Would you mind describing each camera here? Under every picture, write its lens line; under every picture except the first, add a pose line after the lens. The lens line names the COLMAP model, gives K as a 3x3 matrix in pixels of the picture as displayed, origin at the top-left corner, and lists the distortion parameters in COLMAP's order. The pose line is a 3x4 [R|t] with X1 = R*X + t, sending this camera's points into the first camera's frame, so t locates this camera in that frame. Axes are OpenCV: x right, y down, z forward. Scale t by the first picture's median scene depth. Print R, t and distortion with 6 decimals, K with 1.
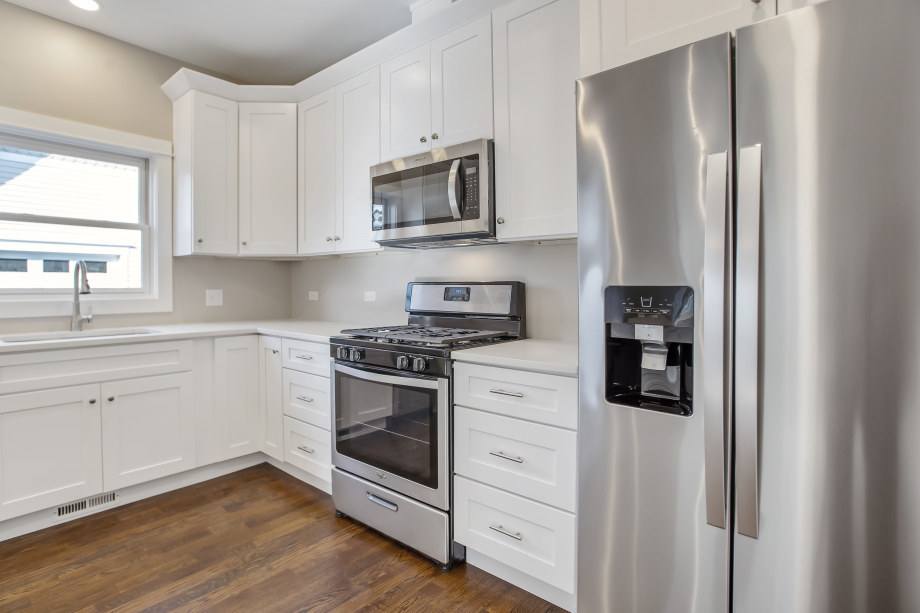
lens RADIAL K [[473.0, 0, 408.1], [0, 473.0, 289.0], [0, 0, 1]] dist [-0.048952, 0.020075]
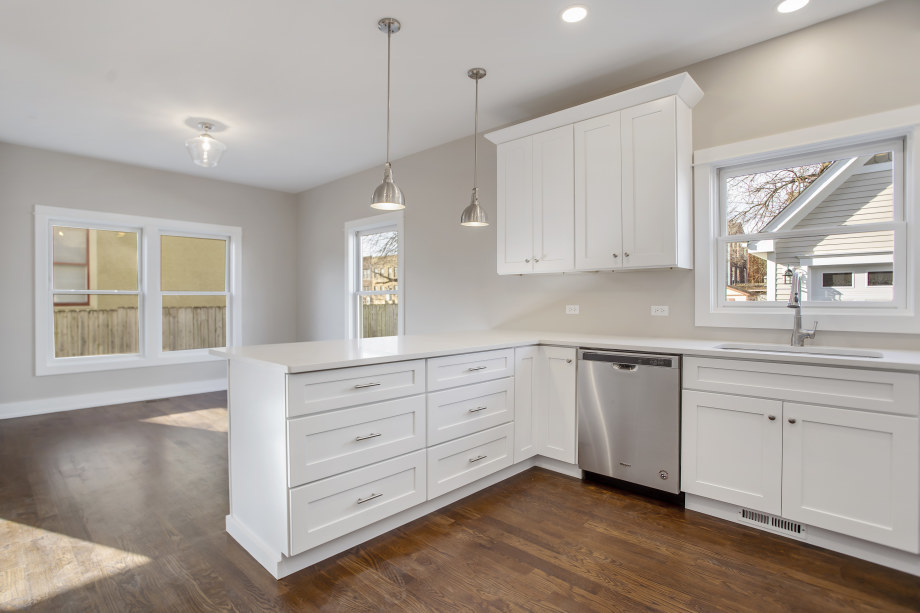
lens RADIAL K [[473.0, 0, 477.8], [0, 473.0, 305.2], [0, 0, 1]] dist [-0.048952, 0.020075]
pose [[-0.013702, 0.010564, -0.999850, 0.300406], [-0.009200, 0.999901, 0.010691, 0.001731], [0.999864, 0.009345, -0.013603, 0.395972]]
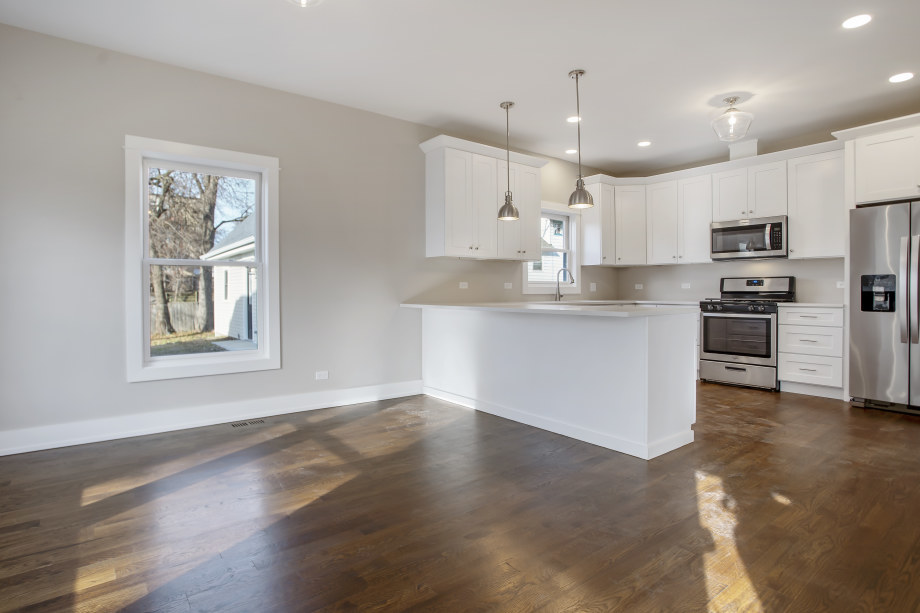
lens RADIAL K [[473.0, 0, 422.8], [0, 473.0, 295.8], [0, 0, 1]] dist [-0.048952, 0.020075]
pose [[0.982016, 0.002507, -0.188782, -1.049386], [-0.002453, 0.999997, 0.000521, 0.077216], [0.188782, -0.000048, 0.982019, -1.441853]]
